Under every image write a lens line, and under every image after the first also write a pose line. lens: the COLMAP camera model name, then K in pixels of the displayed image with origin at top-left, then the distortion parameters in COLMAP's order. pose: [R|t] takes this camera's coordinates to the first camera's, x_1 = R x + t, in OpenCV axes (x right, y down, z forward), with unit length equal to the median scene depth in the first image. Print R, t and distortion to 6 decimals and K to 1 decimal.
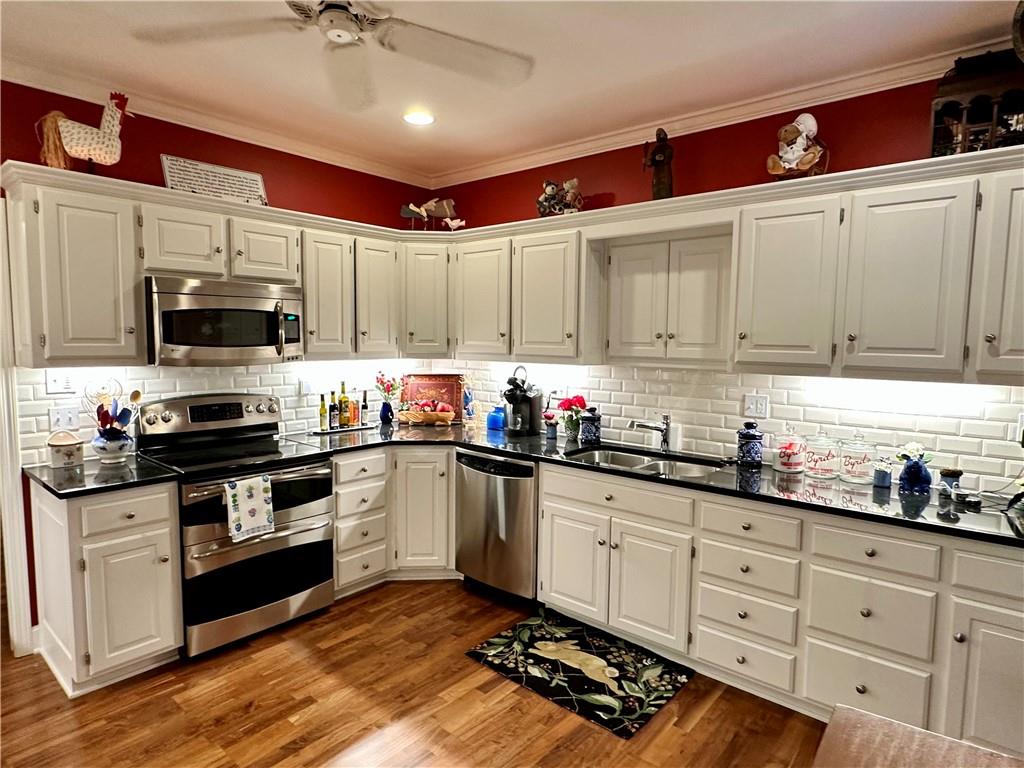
lens RADIAL K [[589.1, 0, 512.1], [0, 589.1, 387.9], [0, 0, 1]] dist [0.003880, 0.001795]
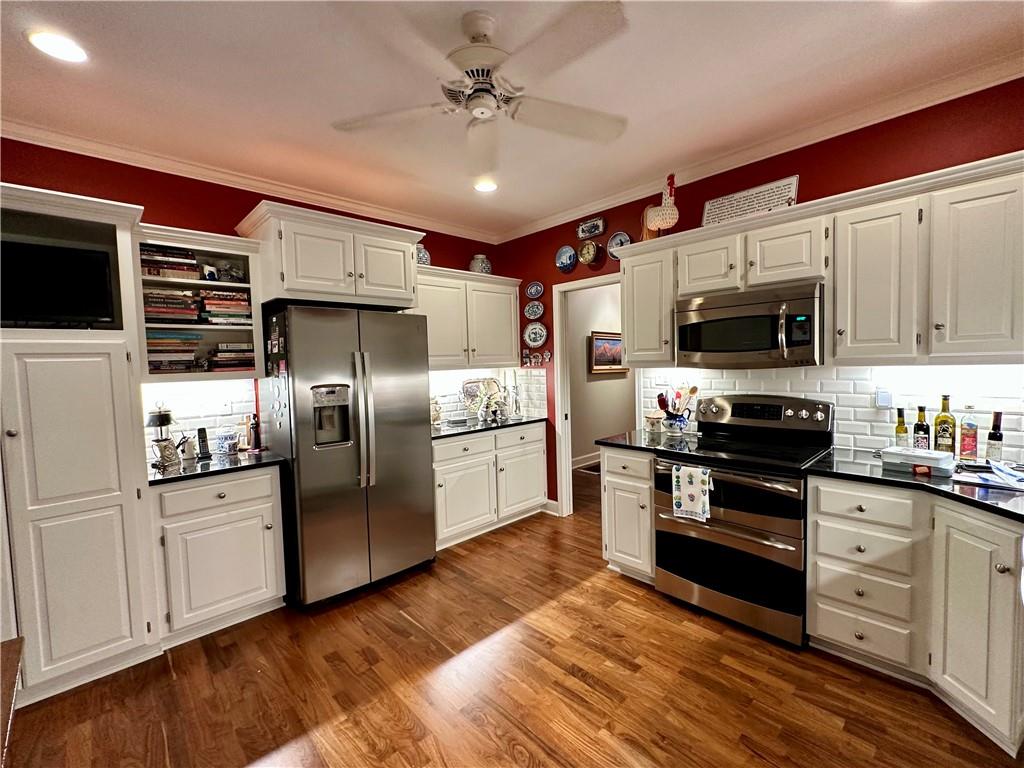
lens RADIAL K [[443.9, 0, 510.4], [0, 443.9, 383.6], [0, 0, 1]] dist [-0.001503, -0.000152]
pose [[-0.109517, 0.042765, -0.993065, 0.406921], [-0.058171, 0.997086, 0.049354, -0.026912], [0.992281, 0.063173, -0.106710, 0.684229]]
